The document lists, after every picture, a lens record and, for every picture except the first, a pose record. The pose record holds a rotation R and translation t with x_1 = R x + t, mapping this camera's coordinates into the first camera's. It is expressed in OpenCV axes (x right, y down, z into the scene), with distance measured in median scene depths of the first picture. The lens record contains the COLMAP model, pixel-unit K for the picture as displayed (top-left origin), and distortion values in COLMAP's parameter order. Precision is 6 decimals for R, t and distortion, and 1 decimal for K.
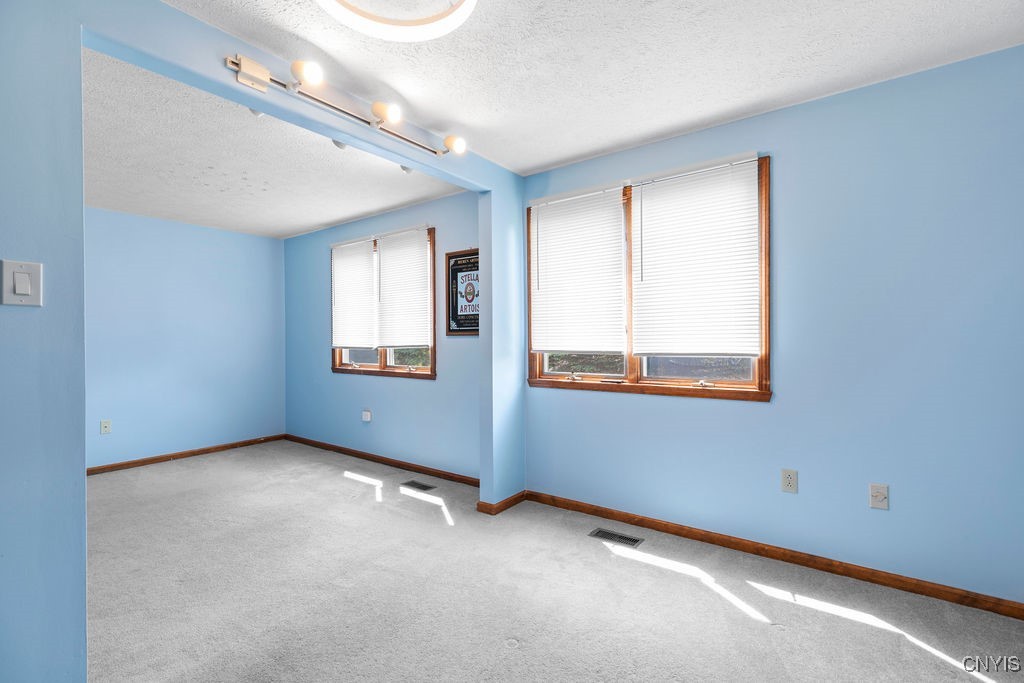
lens RADIAL K [[457.5, 0, 513.8], [0, 457.5, 340.7], [0, 0, 1]] dist [0.010662, -0.000121]
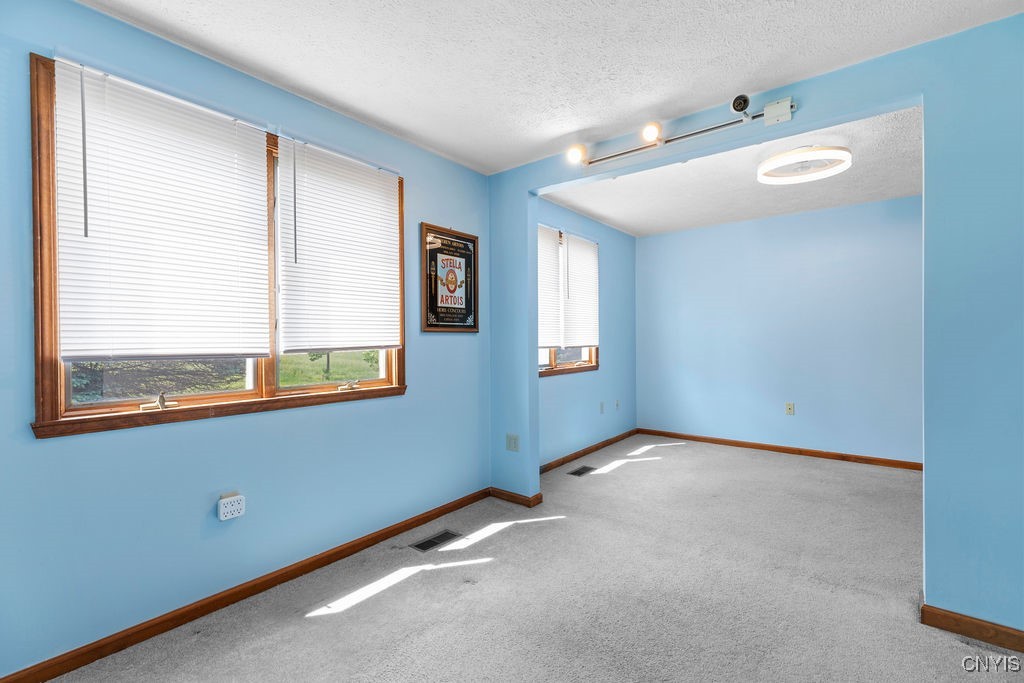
lens RADIAL K [[457.5, 0, 513.7], [0, 457.5, 339.4], [0, 0, 1]] dist [0.010662, -0.000121]
pose [[0.038126, -0.001532, 0.999272, -0.919360], [0.007627, 0.999970, 0.001242, 0.001183], [-0.999244, 0.007574, 0.038137, 0.846296]]
